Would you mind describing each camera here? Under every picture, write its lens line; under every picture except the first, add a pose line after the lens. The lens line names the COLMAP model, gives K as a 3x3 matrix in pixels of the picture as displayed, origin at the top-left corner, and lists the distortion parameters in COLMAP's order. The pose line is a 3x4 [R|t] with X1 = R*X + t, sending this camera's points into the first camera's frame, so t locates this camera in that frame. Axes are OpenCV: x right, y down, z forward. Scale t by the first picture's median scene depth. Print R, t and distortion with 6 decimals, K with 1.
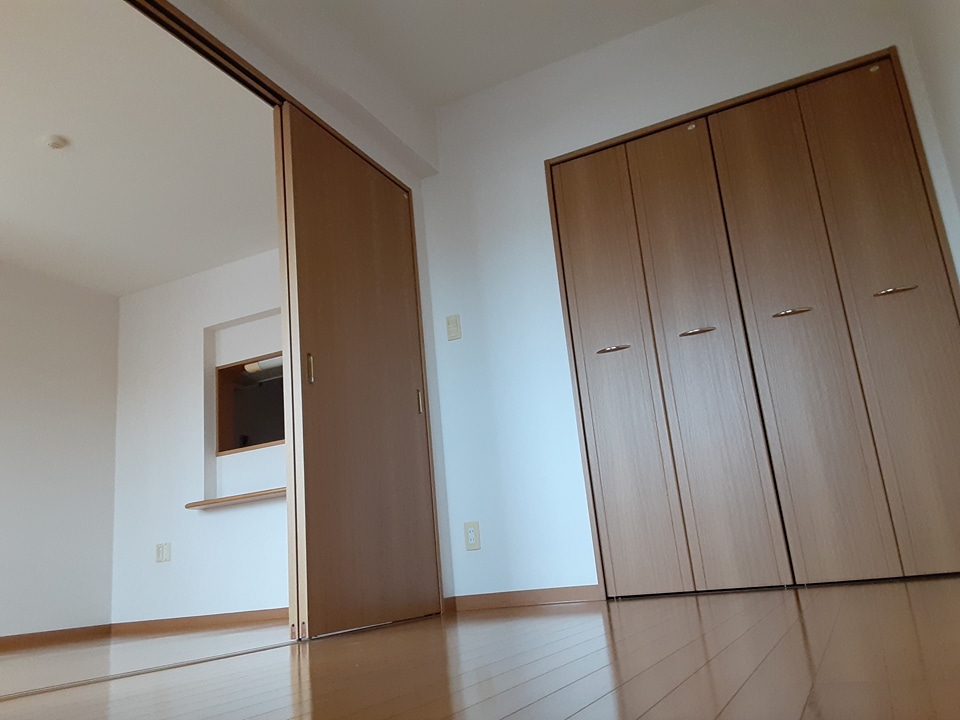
lens RADIAL K [[776.8, 0, 480.0], [0, 776.8, 360.0], [0, 0, 1]] dist [0.064282, 0.001226]
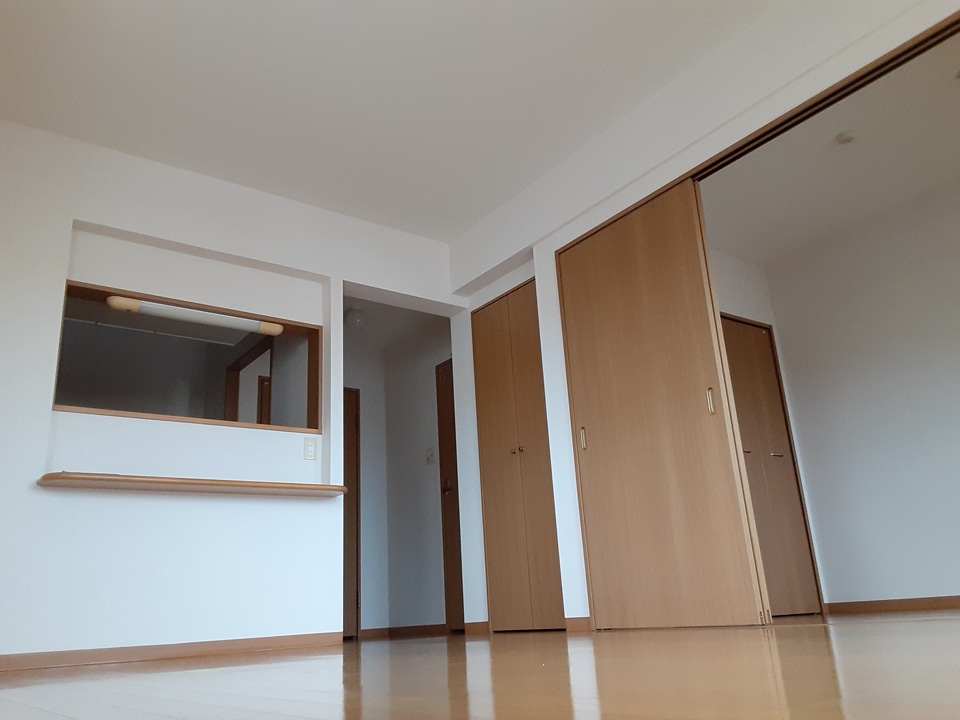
lens RADIAL K [[776.8, 0, 480.0], [0, 776.8, 360.0], [0, 0, 1]] dist [0.064282, 0.001226]
pose [[0.475264, 0.329950, 0.815633, -1.017339], [-0.220529, 0.942102, -0.252610, 0.241831], [-0.851757, -0.059814, 0.520511, 0.508788]]
